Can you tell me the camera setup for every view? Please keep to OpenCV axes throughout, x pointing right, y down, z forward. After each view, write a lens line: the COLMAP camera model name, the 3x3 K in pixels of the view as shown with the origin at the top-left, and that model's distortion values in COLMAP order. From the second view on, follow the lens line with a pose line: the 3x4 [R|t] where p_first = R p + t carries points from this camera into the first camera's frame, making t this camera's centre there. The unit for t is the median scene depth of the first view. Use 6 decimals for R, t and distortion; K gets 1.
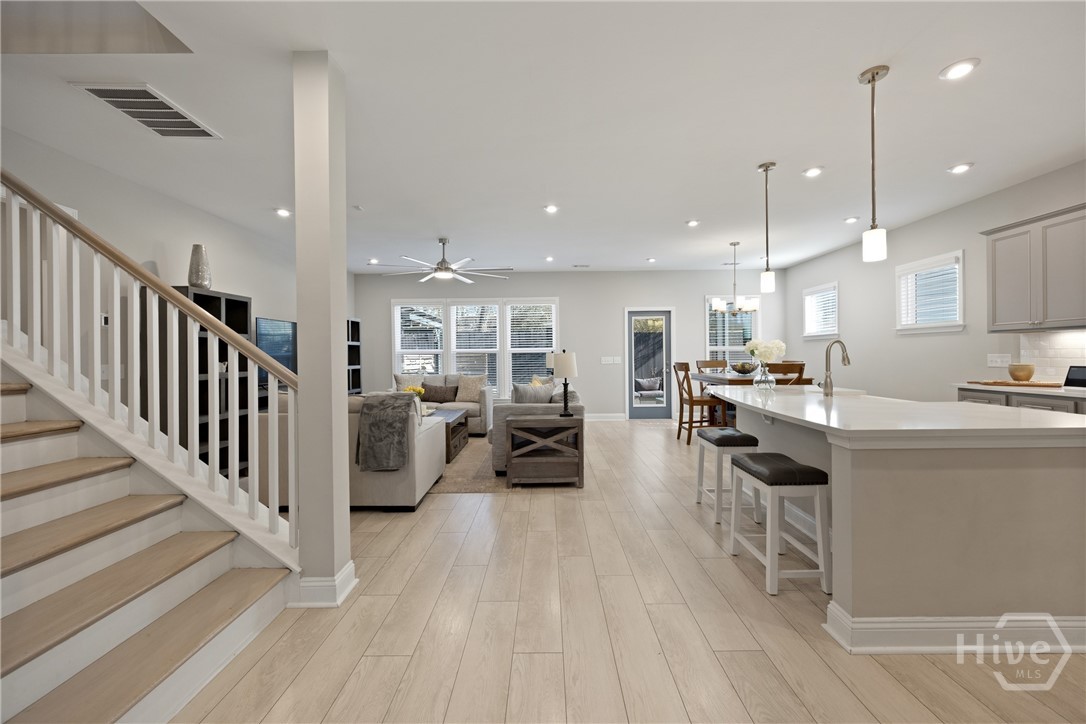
lens RADIAL K [[432.5, 0, 550.7], [0, 432.5, 357.9], [0, 0, 1]] dist [-0.000121, 0.000752]
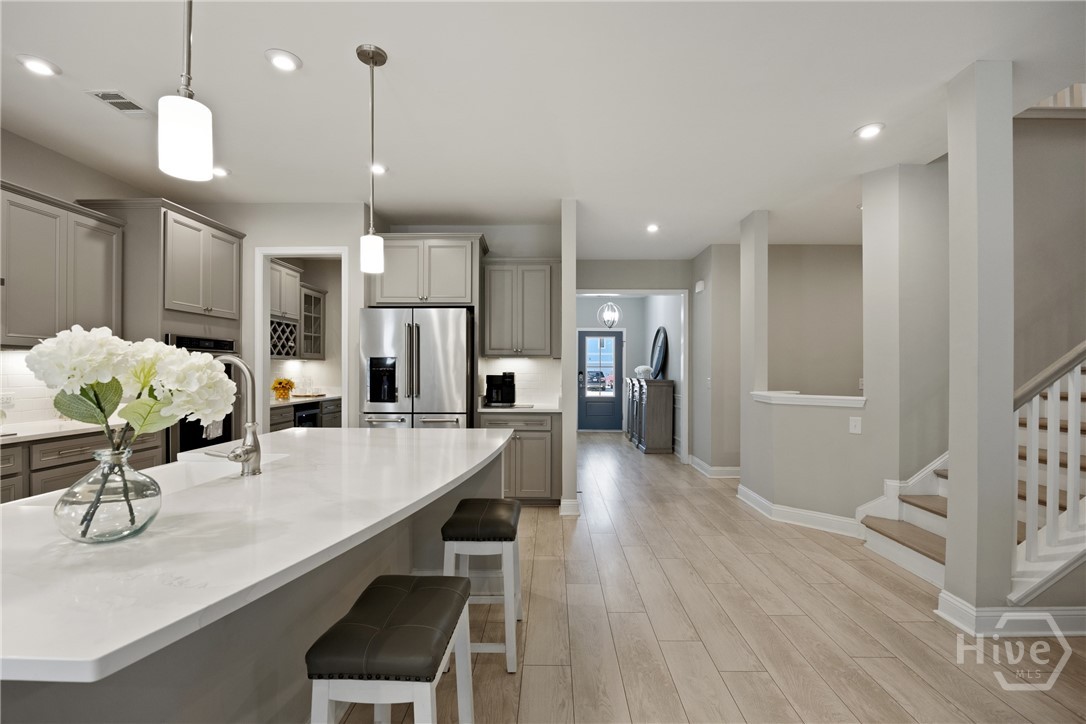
lens RADIAL K [[484.8, 0, 551.3], [0, 484.8, 371.3], [0, 0, 1]] dist [-0.002497, -0.000173]
pose [[-0.999805, 0.011373, 0.016158, 0.218027], [0.011463, 0.999919, 0.005501, -0.019182], [-0.016094, 0.005685, -0.999854, 1.125317]]
